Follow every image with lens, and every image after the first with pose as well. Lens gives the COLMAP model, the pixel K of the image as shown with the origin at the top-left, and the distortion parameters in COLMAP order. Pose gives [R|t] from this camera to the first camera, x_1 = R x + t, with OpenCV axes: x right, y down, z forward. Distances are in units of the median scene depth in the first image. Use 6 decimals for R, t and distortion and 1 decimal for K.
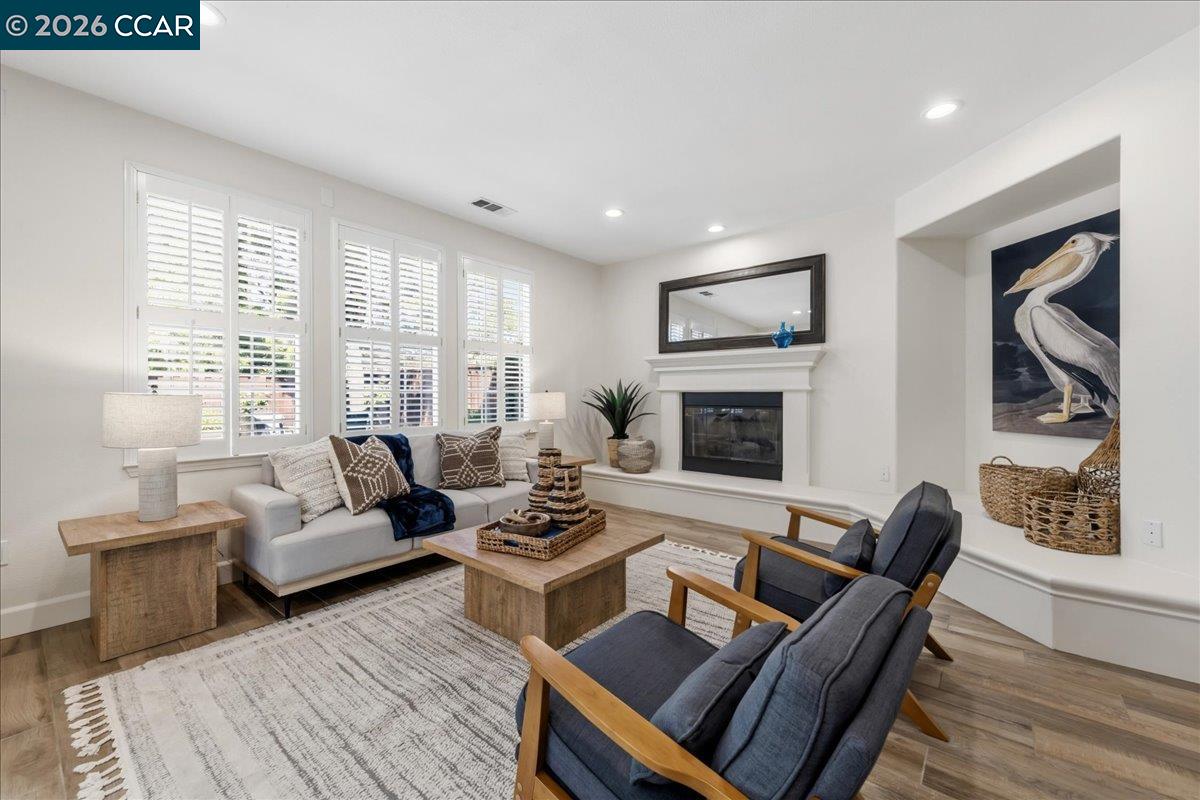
lens RADIAL K [[491.0, 0, 598.9], [0, 491.0, 396.2], [0, 0, 1]] dist [0.004474, -0.000505]
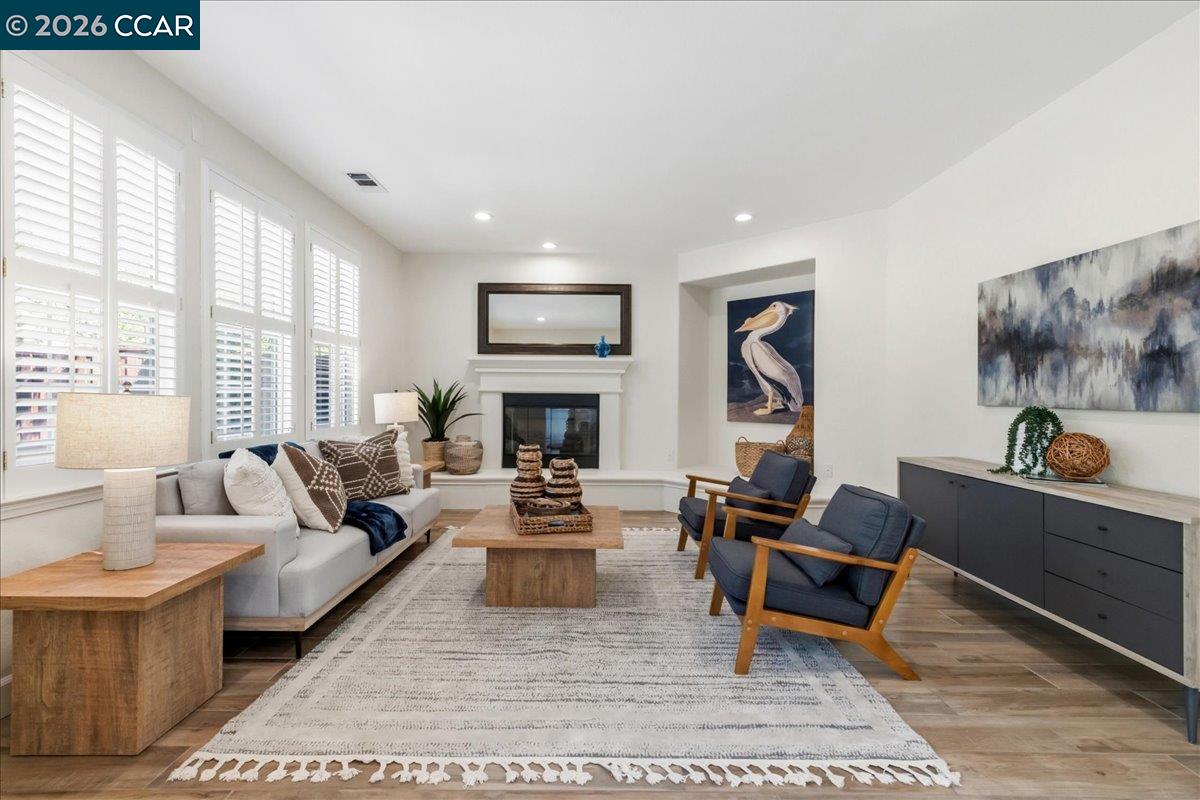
lens RADIAL K [[572.5, 0, 601.6], [0, 572.5, 398.7], [0, 0, 1]] dist [-0.001540, -0.000788]
pose [[0.753394, 0.002198, 0.657565, -0.695912], [-0.006813, 0.999967, 0.004462, -0.004372], [-0.657534, -0.007841, 0.753384, -0.069369]]
